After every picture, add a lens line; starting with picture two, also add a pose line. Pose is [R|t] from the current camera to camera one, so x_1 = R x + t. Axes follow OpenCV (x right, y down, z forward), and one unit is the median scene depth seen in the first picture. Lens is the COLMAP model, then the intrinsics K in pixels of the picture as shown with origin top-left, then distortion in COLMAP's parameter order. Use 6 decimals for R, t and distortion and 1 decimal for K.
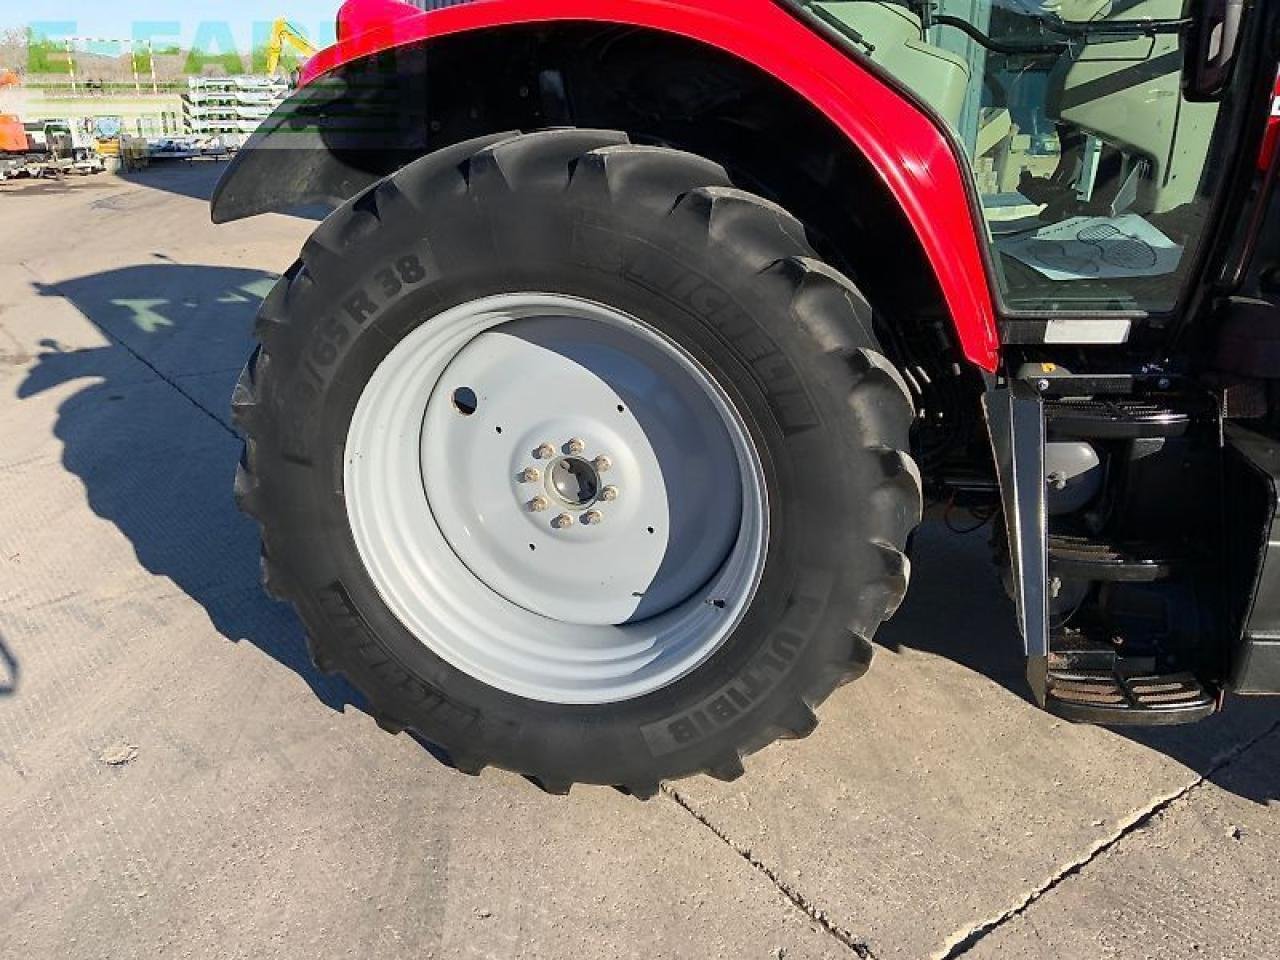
lens RADIAL K [[1071.4, 0, 634.9], [0, 1071.4, 473.6], [0, 0, 1]] dist [0.105535, -0.178390]
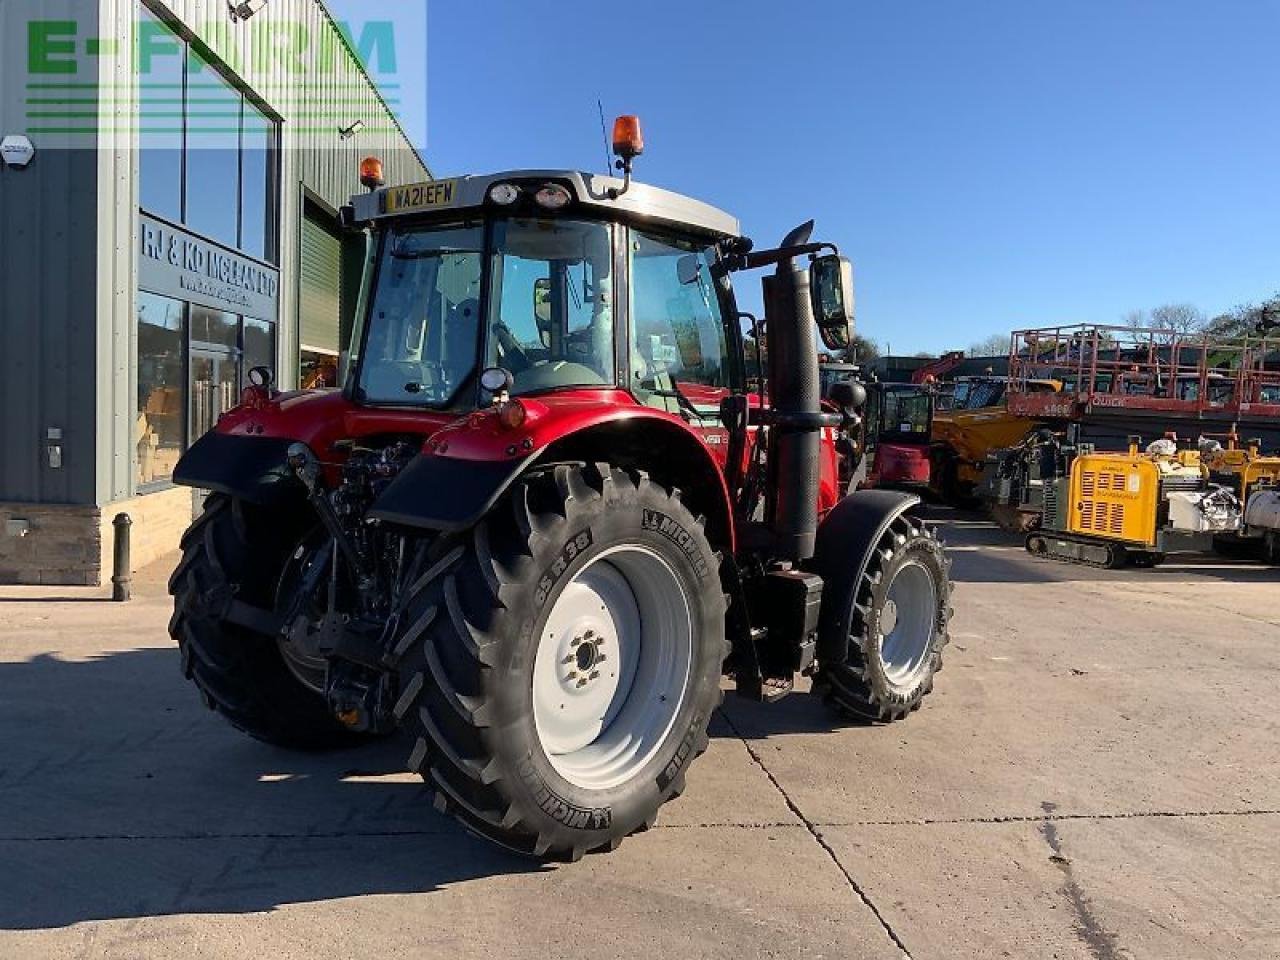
lens RADIAL K [[1071.4, 0, 634.9], [0, 1071.4, 473.6], [0, 0, 1]] dist [0.105535, -0.178390]
pose [[0.433564, -0.050377, 0.899714, -1.661486], [0.258861, 0.963316, -0.070805, -0.141363], [-0.863141, 0.263599, 0.430700, 0.116607]]
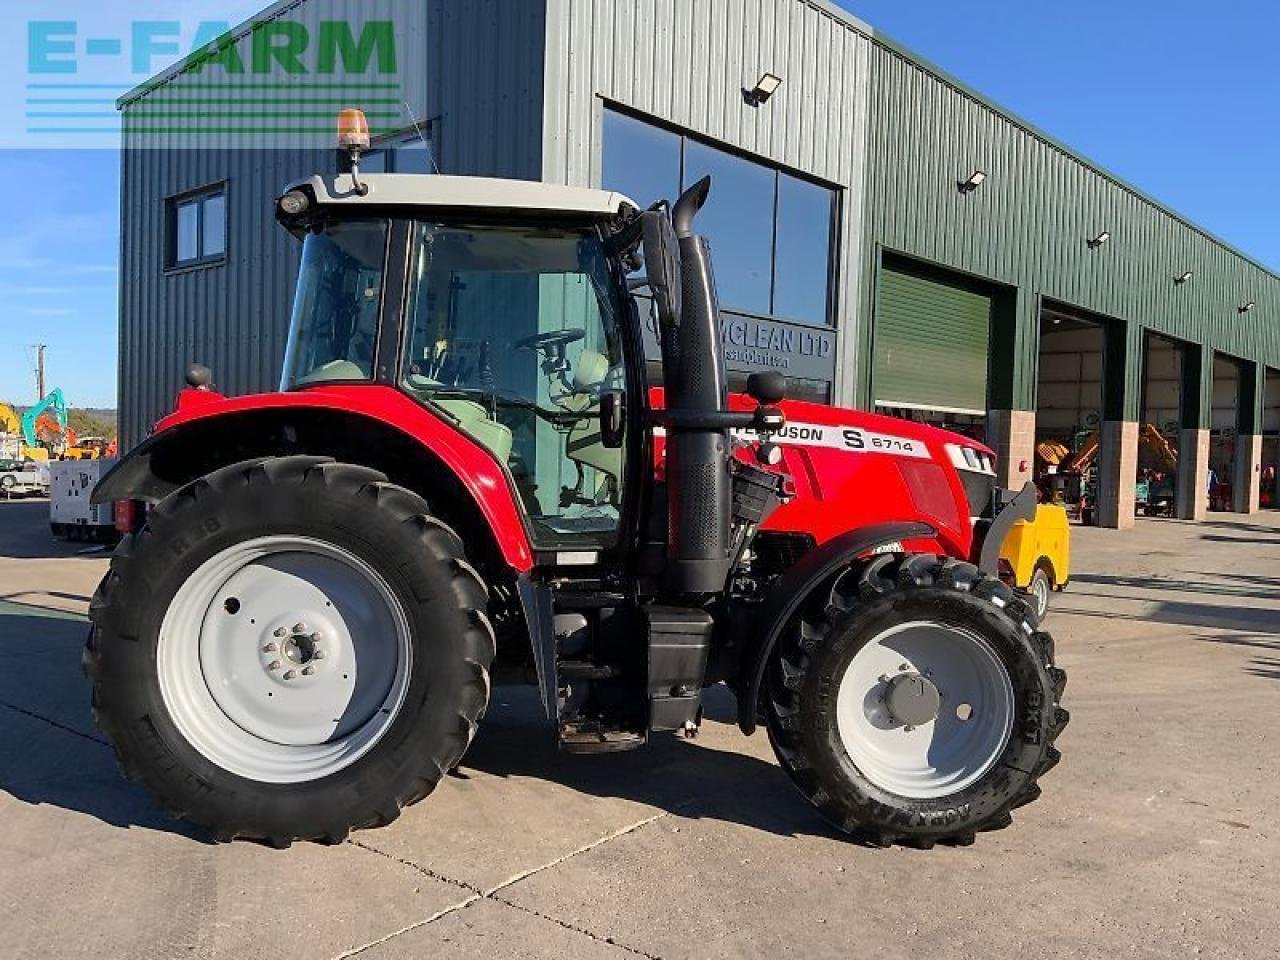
lens RADIAL K [[1071.4, 0, 634.9], [0, 1071.4, 473.6], [0, 0, 1]] dist [0.105535, -0.178390]
pose [[0.960051, 0.009480, 0.279666, -0.029426], [0.077420, 0.951414, -0.298022, 0.317984], [-0.268903, 0.307768, 0.912672, -0.870119]]
